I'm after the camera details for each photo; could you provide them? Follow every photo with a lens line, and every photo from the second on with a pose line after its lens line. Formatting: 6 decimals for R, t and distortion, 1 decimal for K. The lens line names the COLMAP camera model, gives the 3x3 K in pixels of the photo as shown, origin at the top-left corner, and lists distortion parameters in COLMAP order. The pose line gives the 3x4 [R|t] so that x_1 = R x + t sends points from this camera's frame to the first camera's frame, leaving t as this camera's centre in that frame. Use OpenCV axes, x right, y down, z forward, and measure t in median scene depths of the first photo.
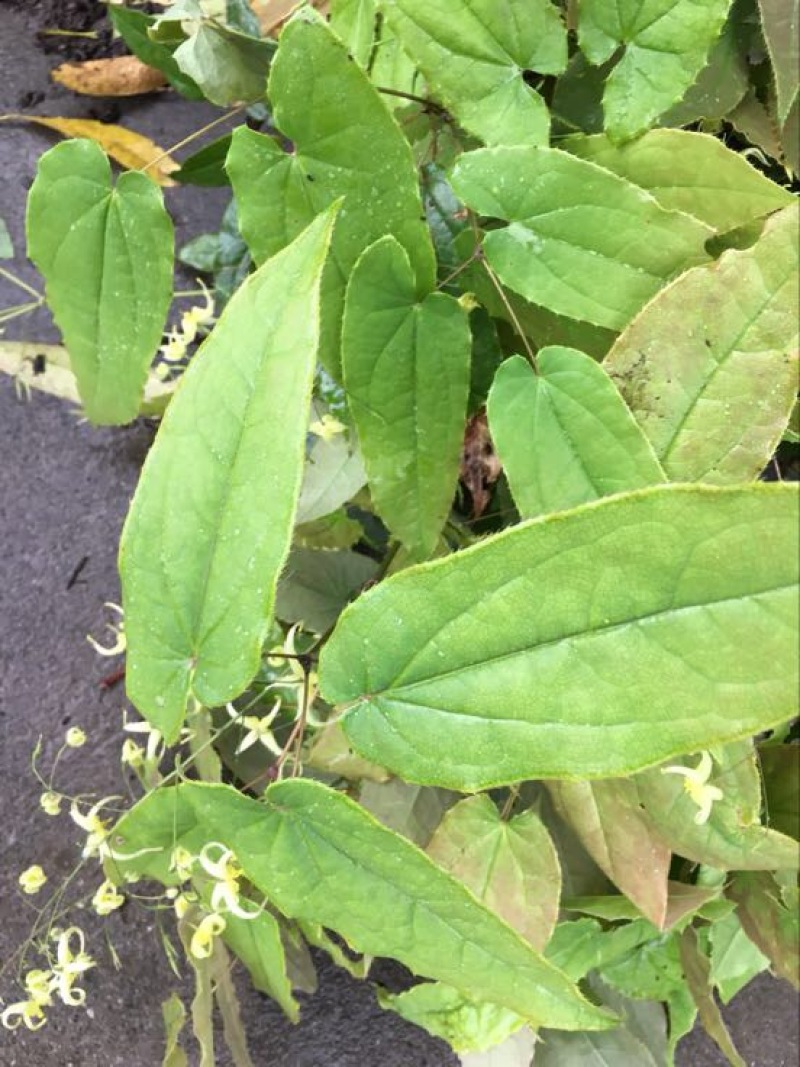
lens RADIAL K [[854.0, 0, 400.0], [0, 854.0, 533.5], [0, 0, 1]] dist [0.008261, -0.012664]
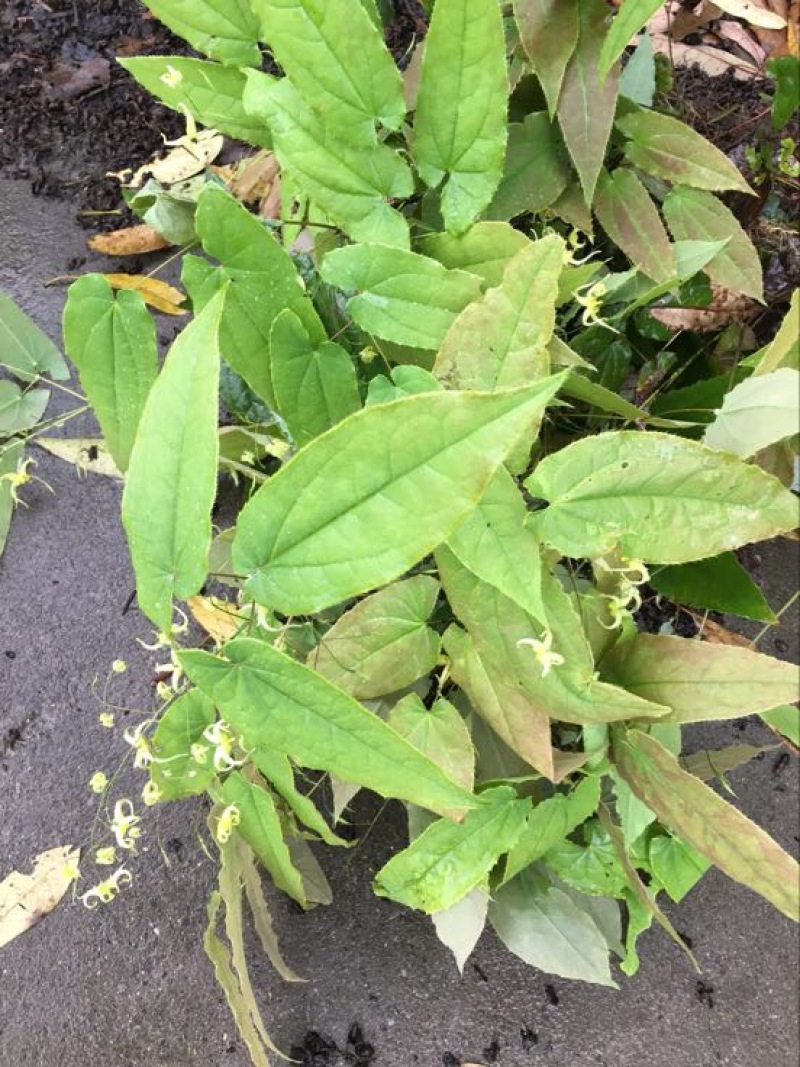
lens RADIAL K [[824.7, 0, 414.4], [0, 824.7, 546.9], [0, 0, 1]] dist [0.032670, -0.004393]
pose [[0.992416, -0.109790, -0.055285, 0.178487], [0.103258, 0.988591, -0.109658, 0.192580], [0.066694, 0.103117, 0.992431, -0.317007]]
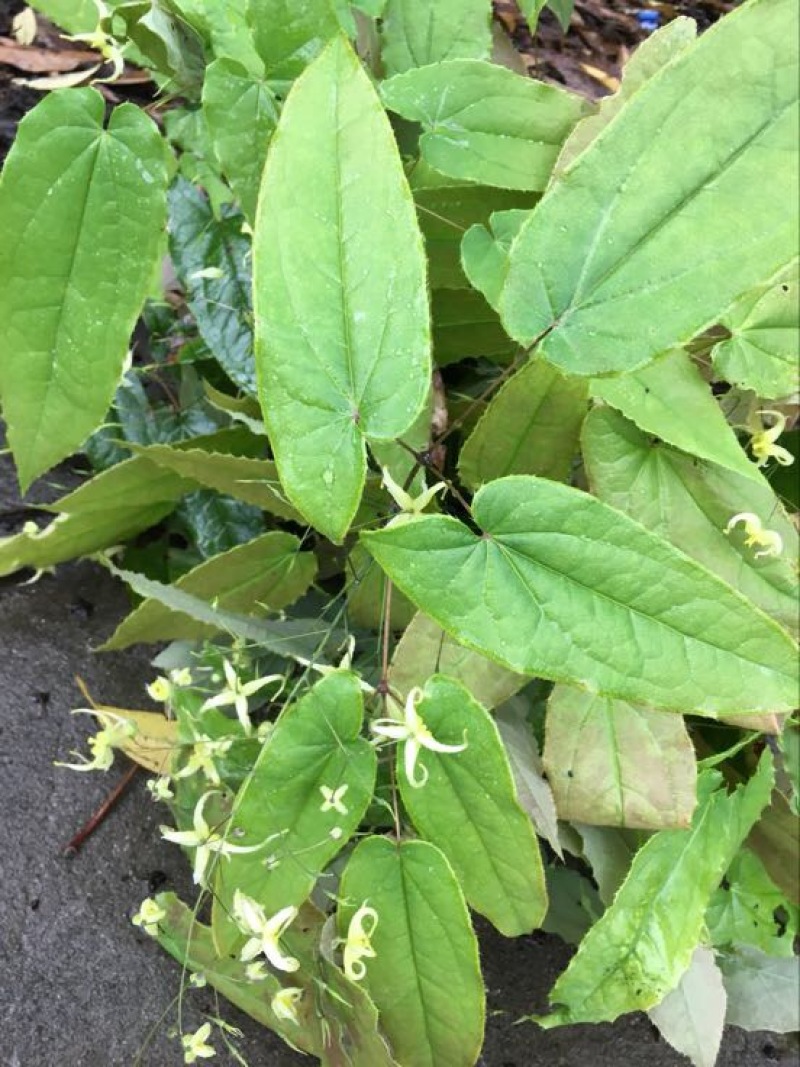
lens RADIAL K [[872.6, 0, 399.2], [0, 872.6, 561.4], [0, 0, 1]] dist [-0.000015, -0.006818]
pose [[0.898321, -0.258874, 0.354969, -0.365713], [0.369181, 0.882795, -0.290479, 0.373245], [-0.238168, 0.391991, 0.888605, 0.094999]]
